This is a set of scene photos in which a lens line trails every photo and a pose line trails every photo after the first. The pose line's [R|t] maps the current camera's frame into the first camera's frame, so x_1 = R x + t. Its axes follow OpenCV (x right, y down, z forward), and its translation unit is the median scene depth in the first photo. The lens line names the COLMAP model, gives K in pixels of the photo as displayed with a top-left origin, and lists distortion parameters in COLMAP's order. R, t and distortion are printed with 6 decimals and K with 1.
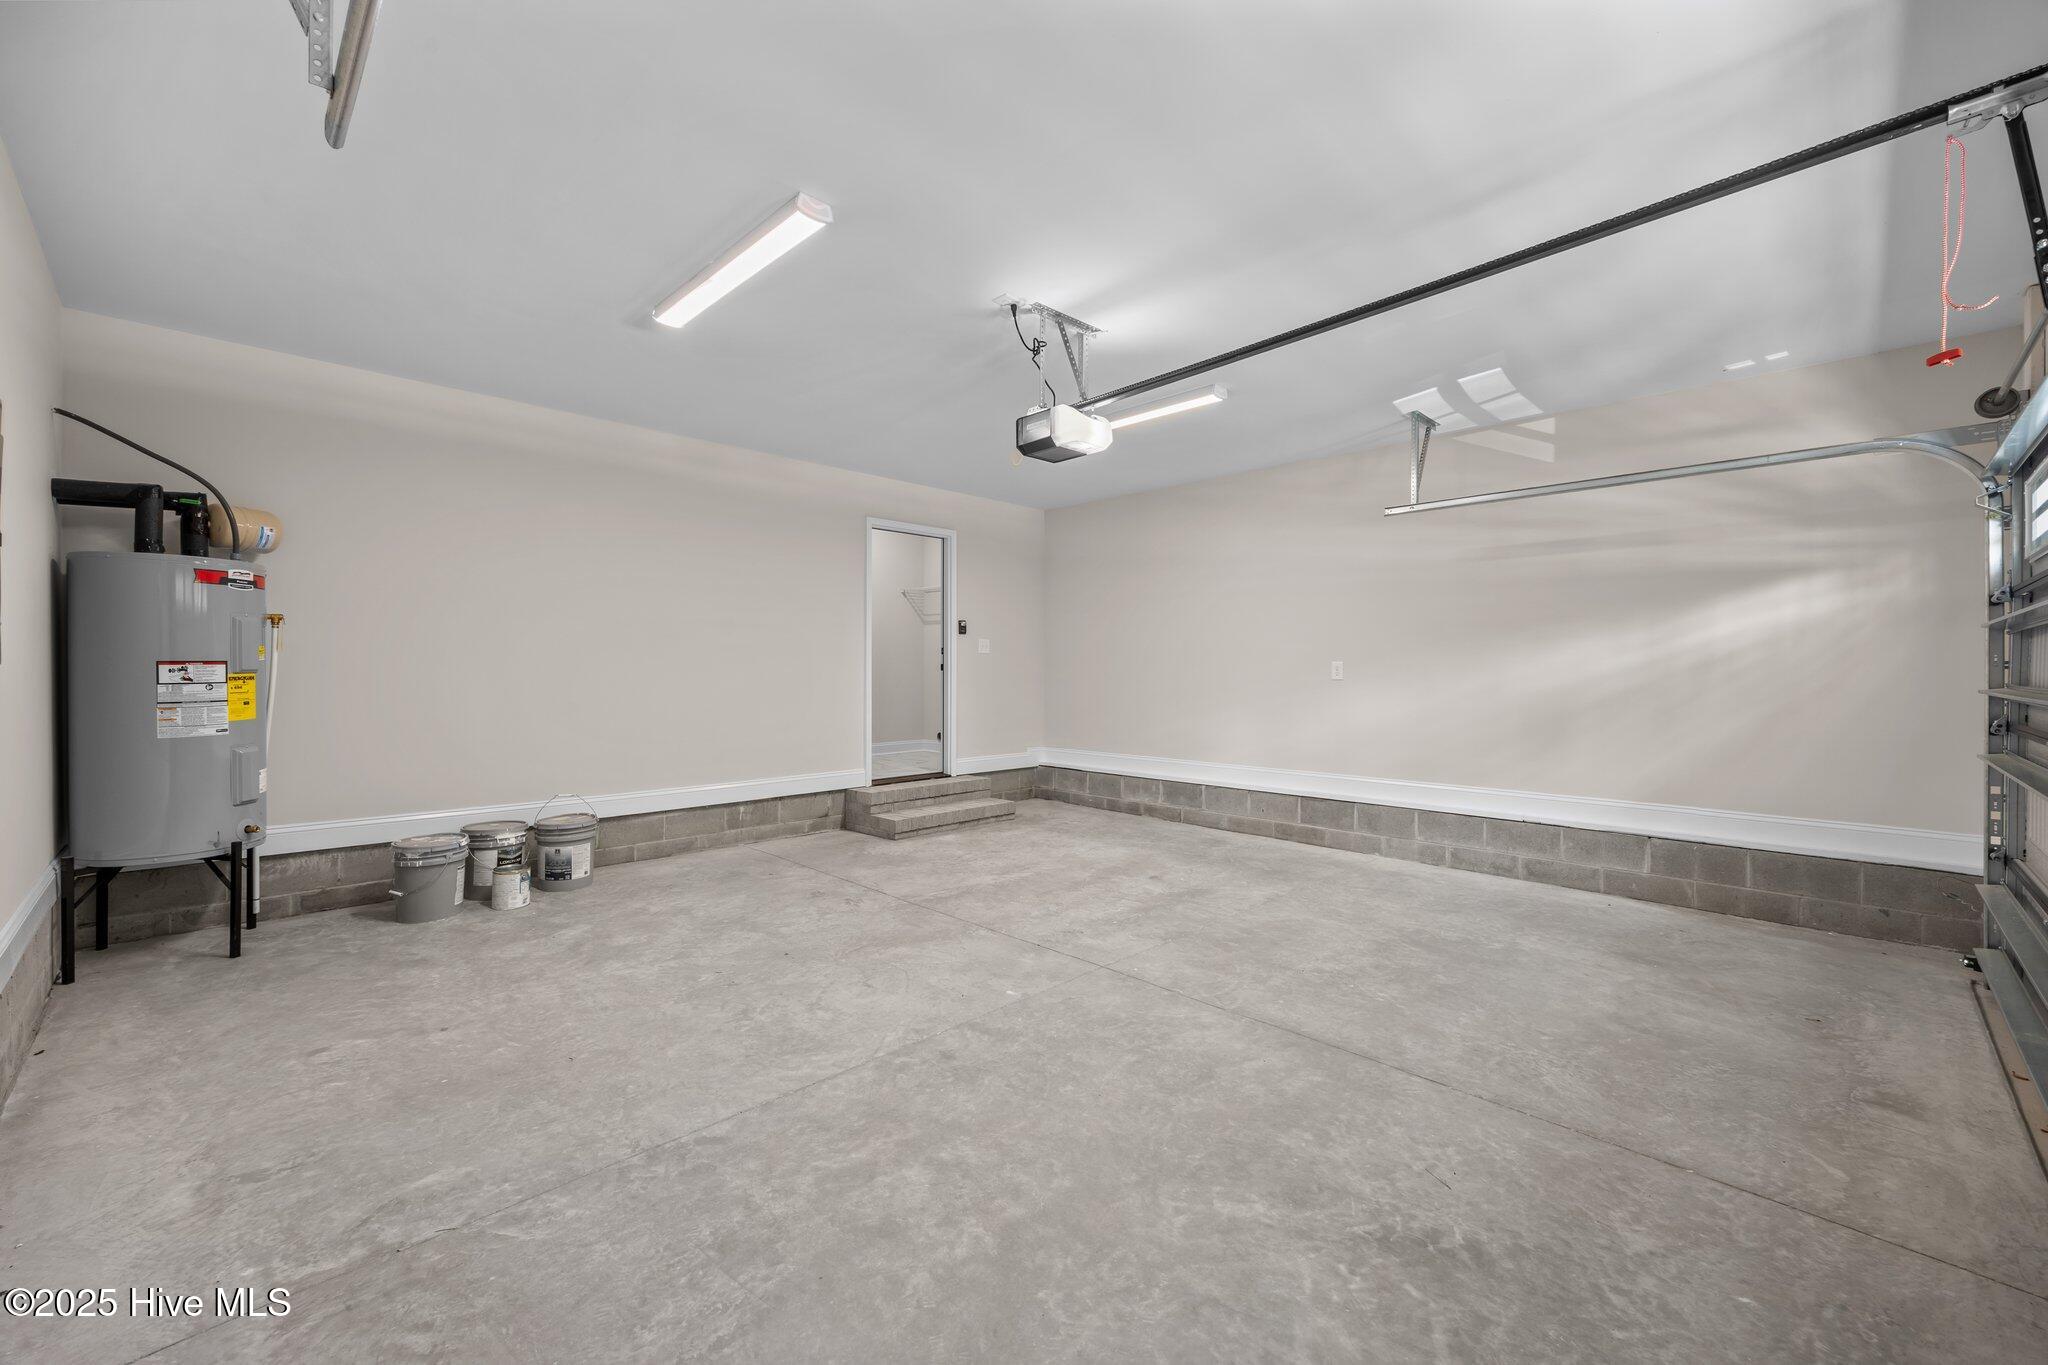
lens RADIAL K [[809.8, 0, 1024.7], [0, 809.8, 673.8], [0, 0, 1]] dist [0.011063, -0.000176]
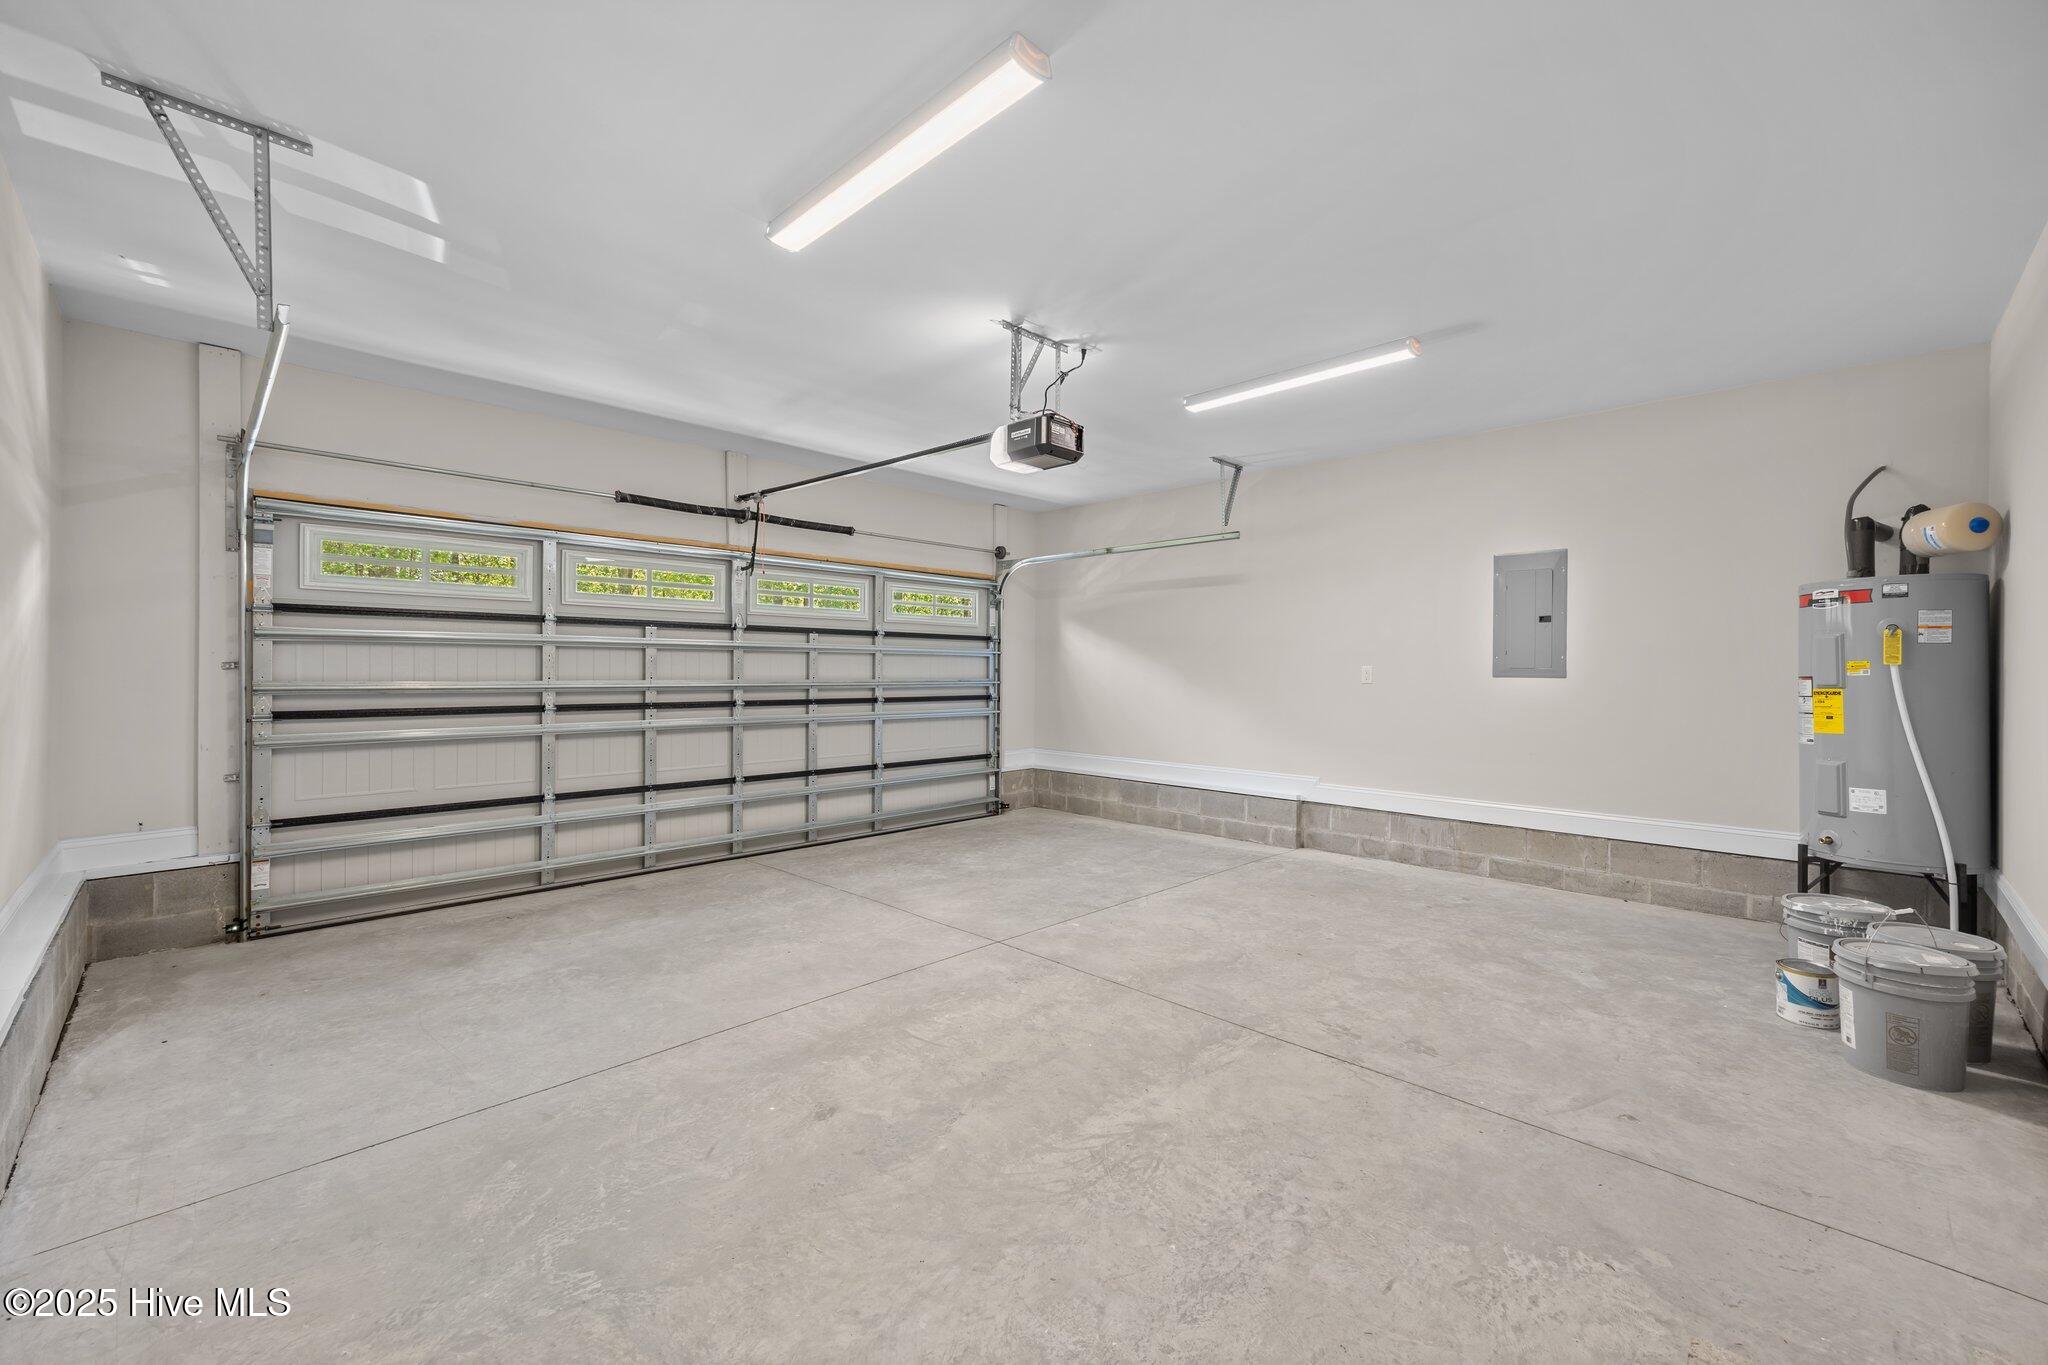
lens RADIAL K [[809.8, 0, 1024.7], [0, 809.8, 673.8], [0, 0, 1]] dist [0.011063, -0.000176]
pose [[-0.999957, -0.009272, 0.000120, 0.060534], [-0.009270, 0.999922, 0.008359, -0.018079], [-0.000197, 0.008357, -0.999965, 2.027839]]
